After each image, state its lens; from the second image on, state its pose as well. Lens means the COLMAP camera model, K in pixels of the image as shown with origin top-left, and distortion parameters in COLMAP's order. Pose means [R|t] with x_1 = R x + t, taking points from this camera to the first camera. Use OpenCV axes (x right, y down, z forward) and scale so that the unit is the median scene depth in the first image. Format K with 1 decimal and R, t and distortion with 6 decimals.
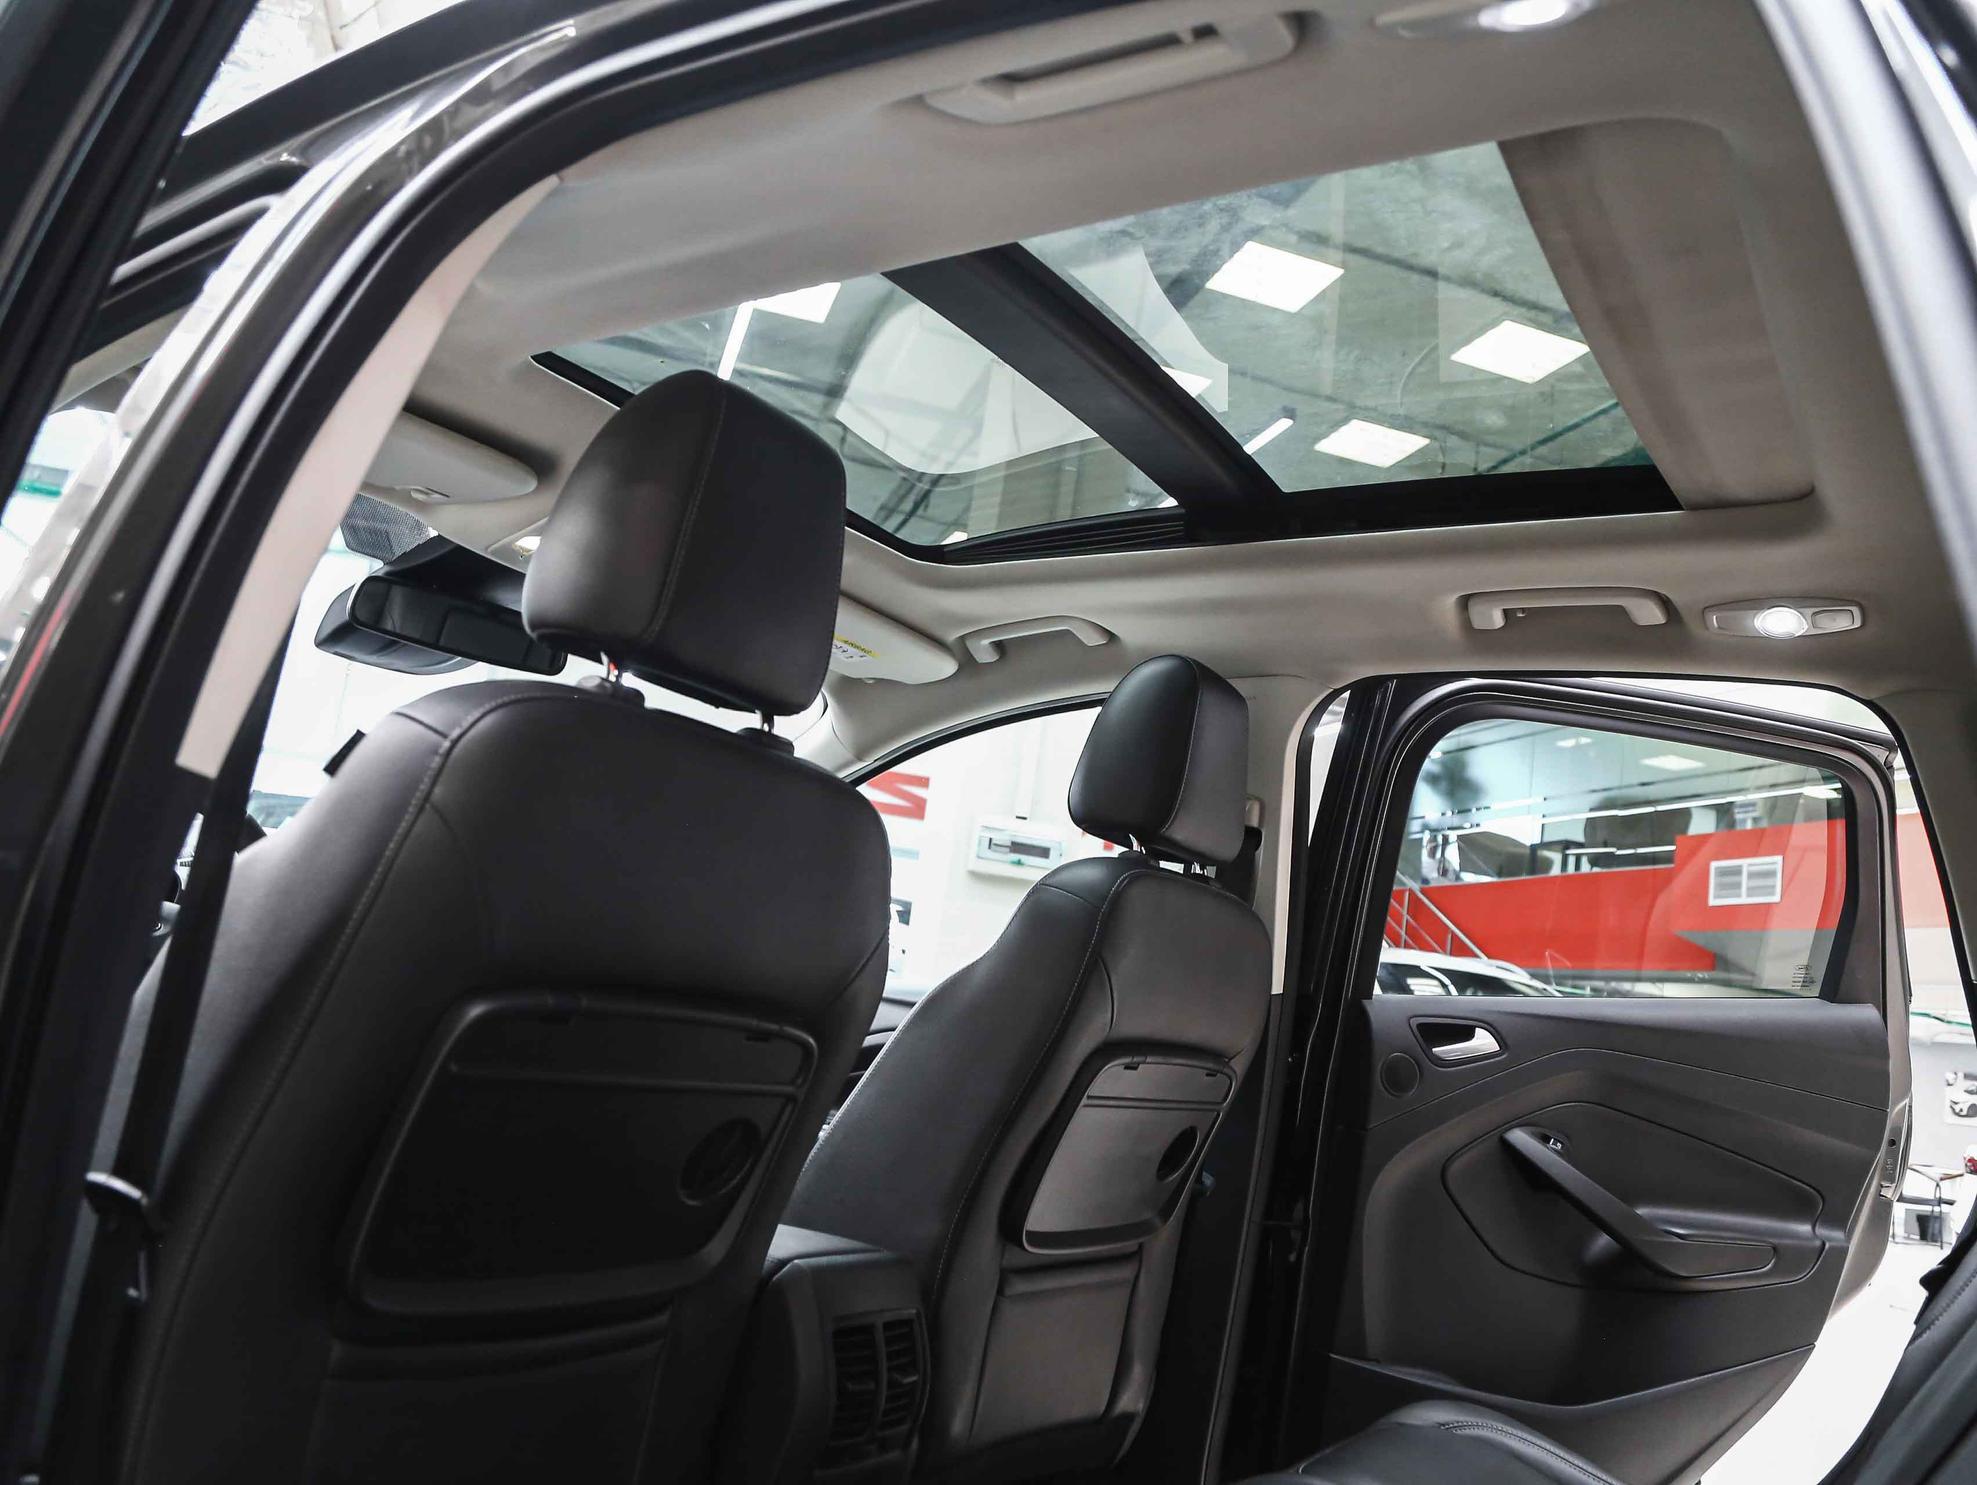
lens RADIAL K [[1540.2, 0, 978.2], [0, 1540.2, 735.2], [0, 0, 1]] dist [-0.122637, 0.072638]
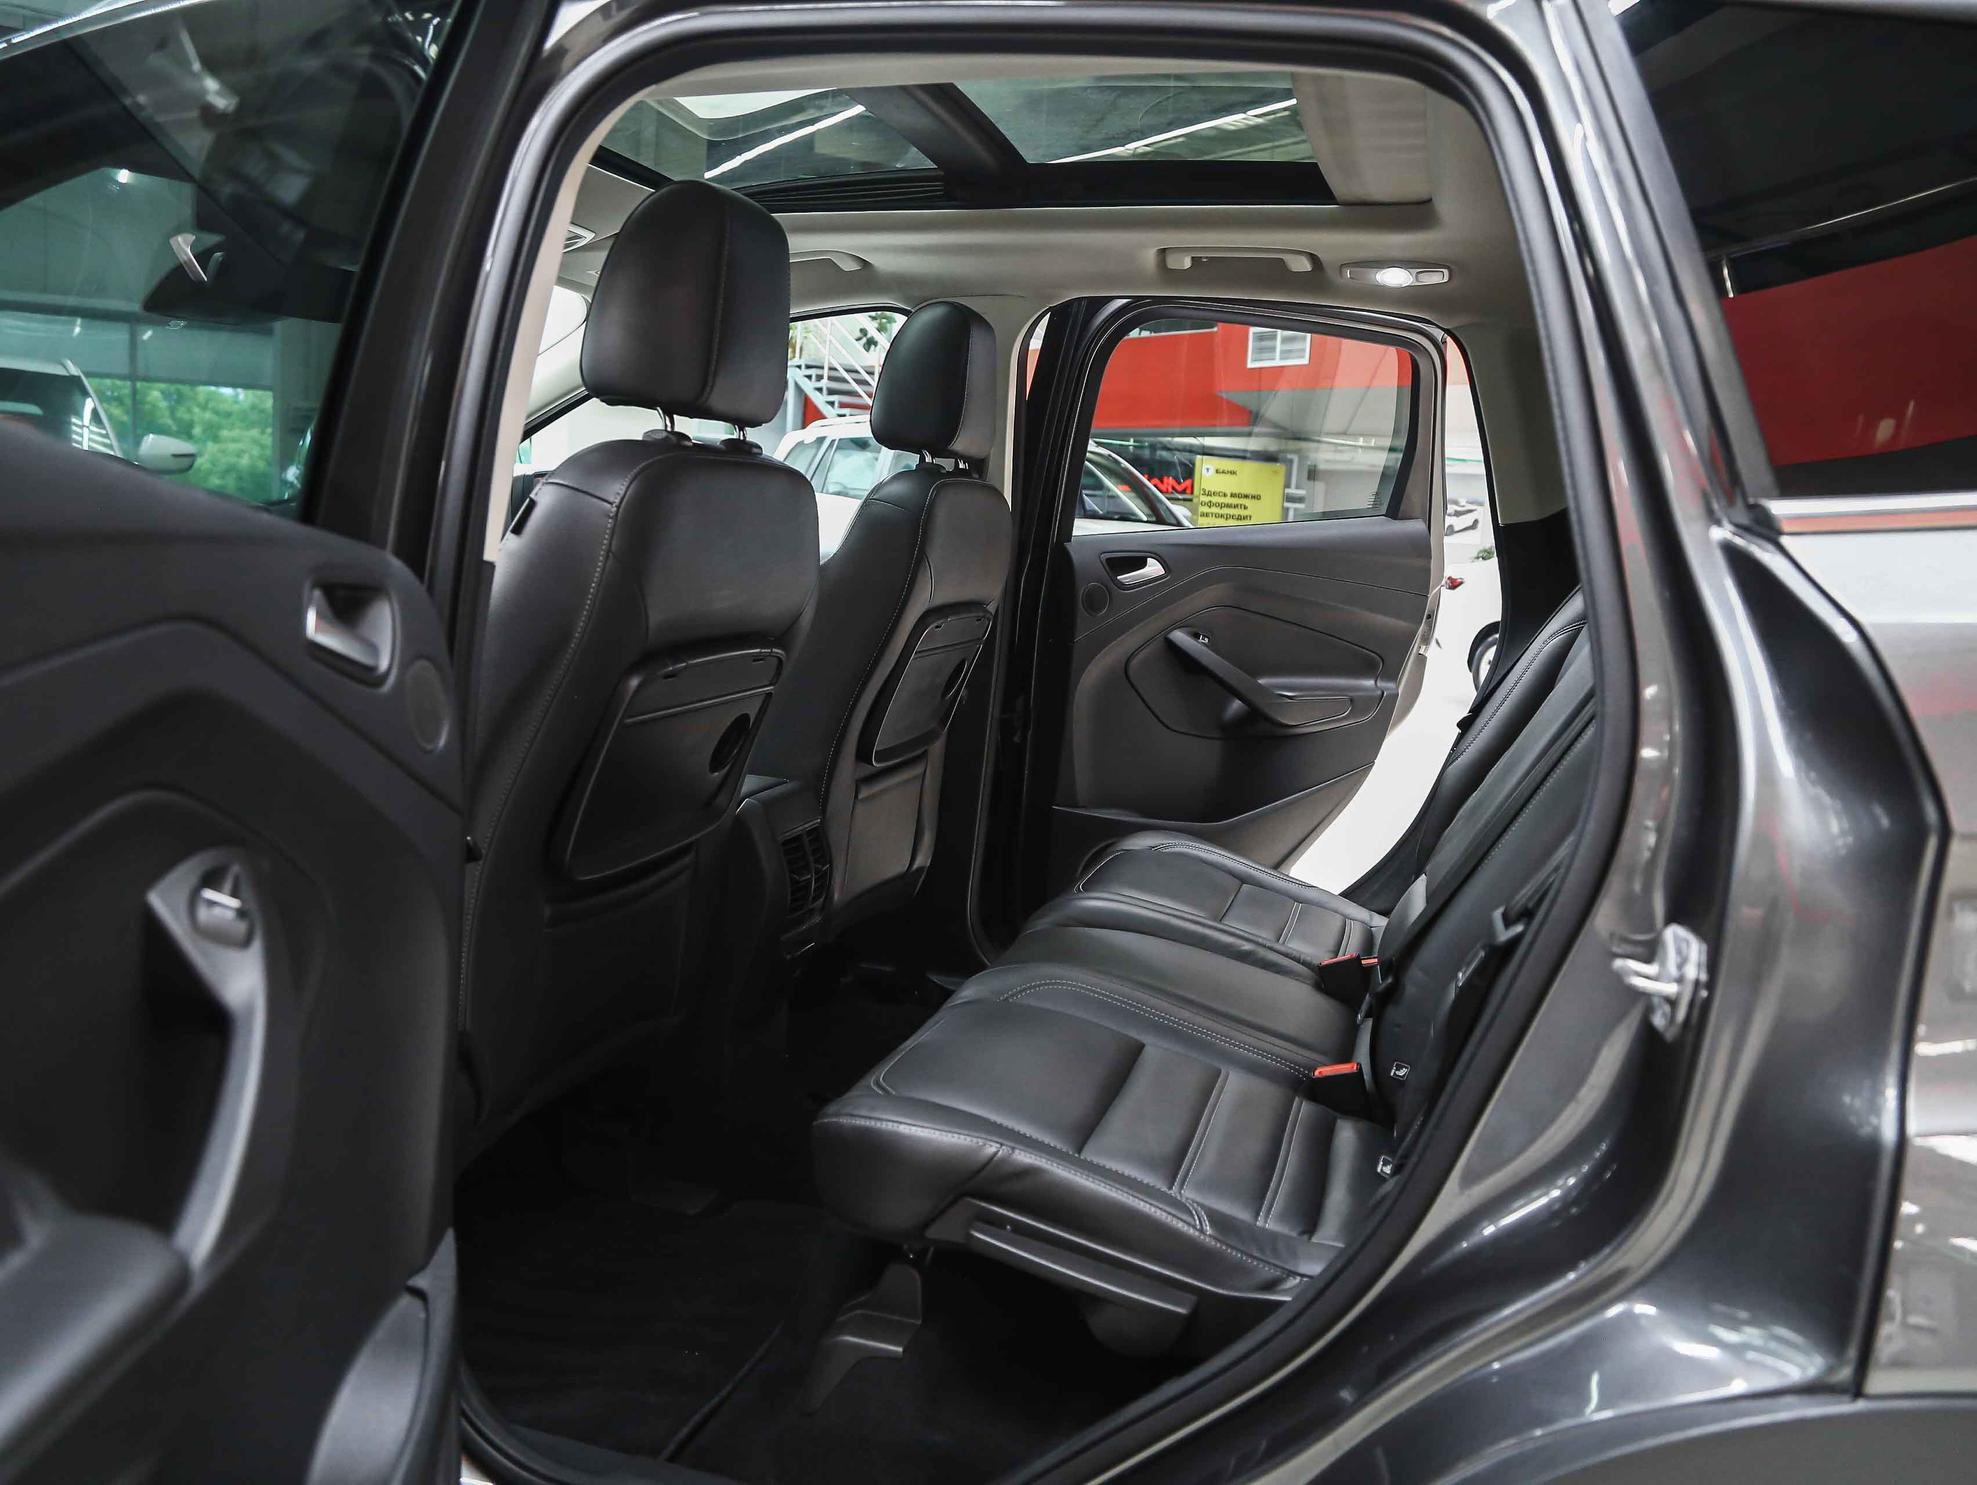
lens RADIAL K [[1540.2, 0, 993.1], [0, 1540.2, 749.2], [0, 0, 1]] dist [-0.122637, 0.072638]
pose [[0.953466, -0.122491, 0.275496, -0.208823], [0.018833, 0.936164, 0.351058, -0.136350], [-0.300911, -0.329533, 0.894908, -0.230148]]
